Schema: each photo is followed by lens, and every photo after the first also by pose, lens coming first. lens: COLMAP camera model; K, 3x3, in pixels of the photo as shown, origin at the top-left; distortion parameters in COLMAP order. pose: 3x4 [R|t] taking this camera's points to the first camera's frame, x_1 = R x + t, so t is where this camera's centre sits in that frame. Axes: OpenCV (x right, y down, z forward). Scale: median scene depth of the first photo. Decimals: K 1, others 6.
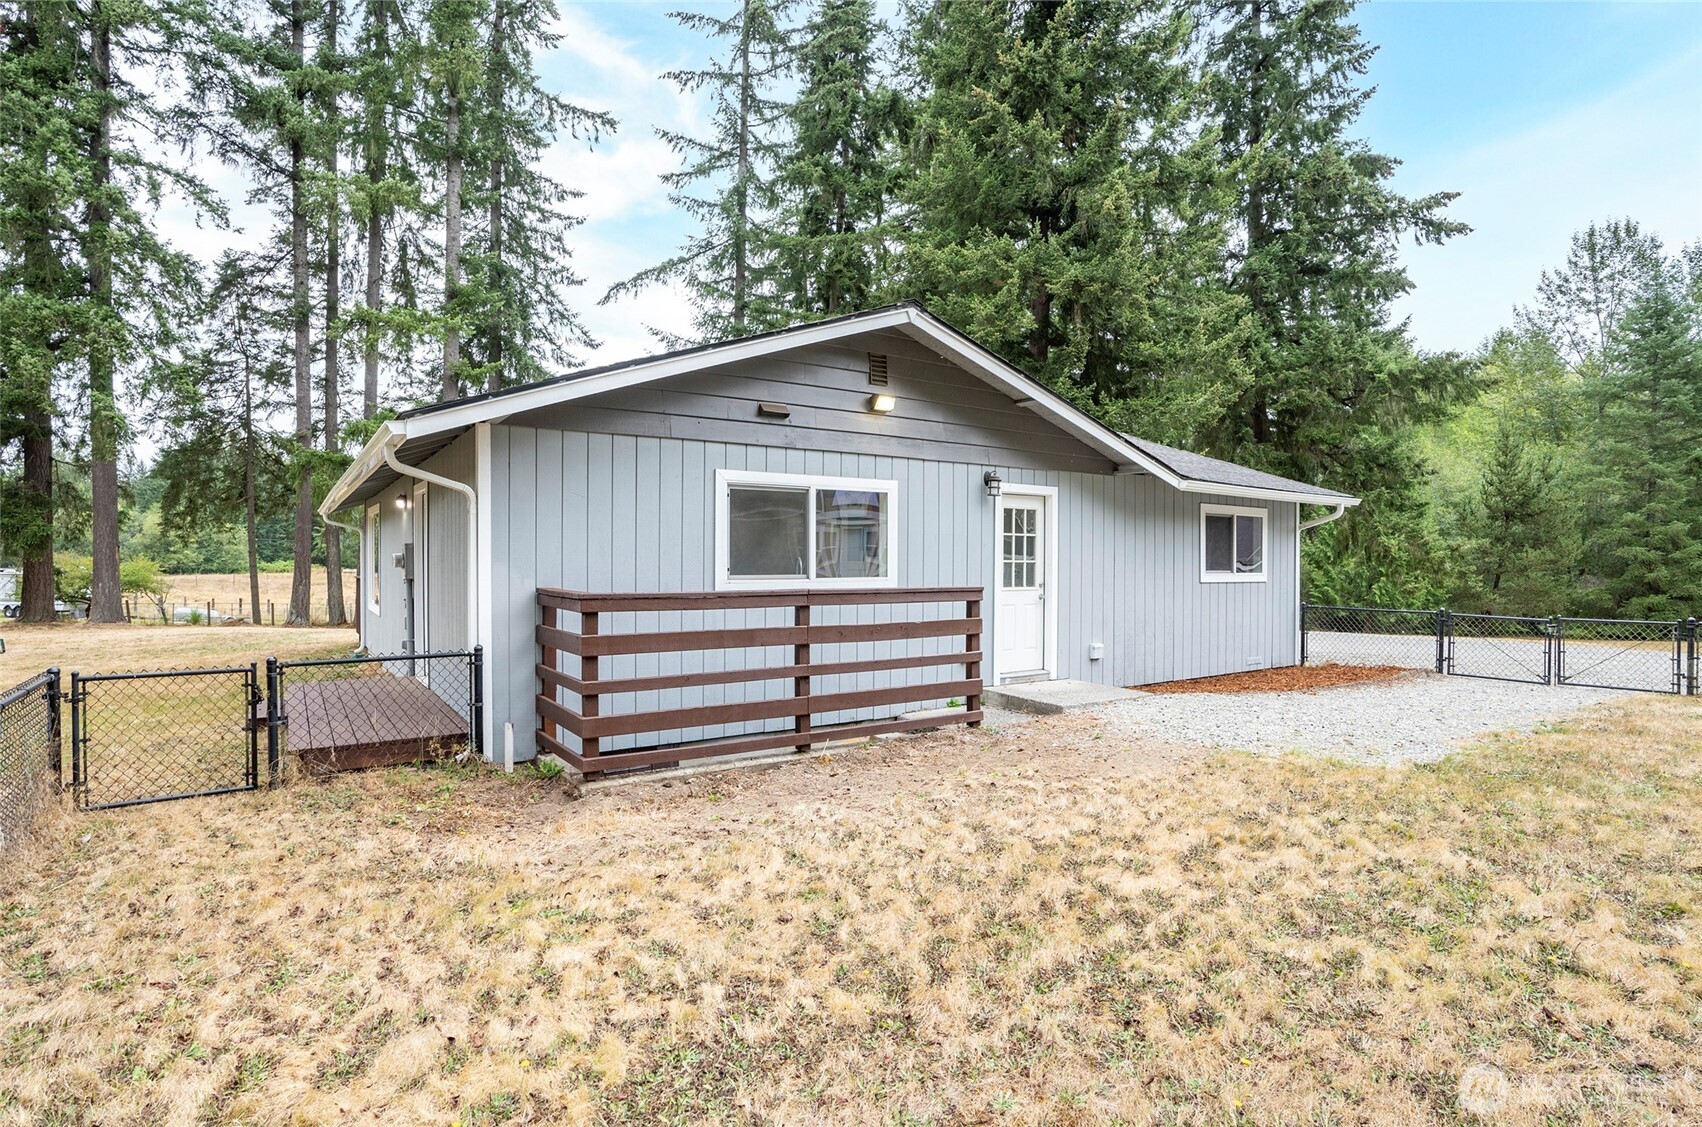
lens RADIAL K [[794.5, 0, 849.0], [0, 794.5, 568.5], [0, 0, 1]] dist [-0.013481, 0.002155]
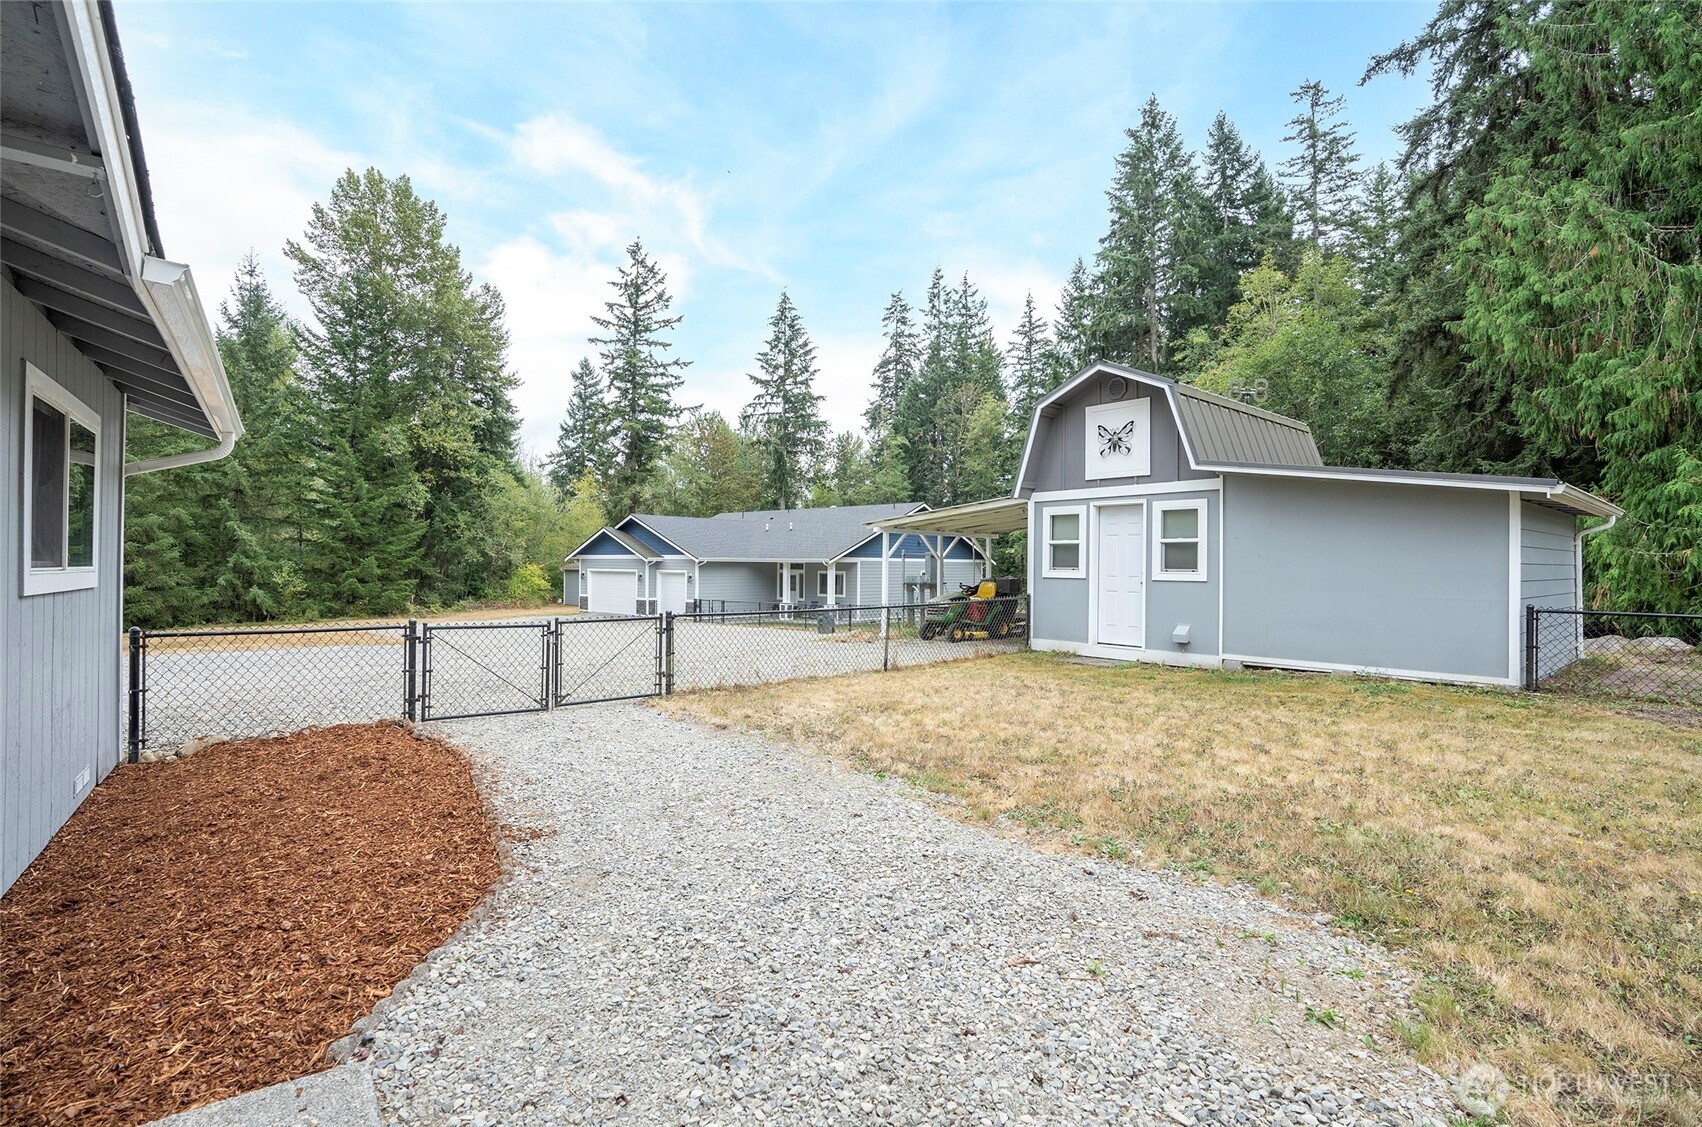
lens RADIAL K [[794.5, 0, 847.6], [0, 794.5, 561.5], [0, 0, 1]] dist [-0.013481, 0.002155]
pose [[-0.001396, -0.001721, 0.999998, 0.112208], [0.000349, 0.999998, 0.001721, 0.002927], [-0.999999, 0.000352, -0.001395, 0.651762]]
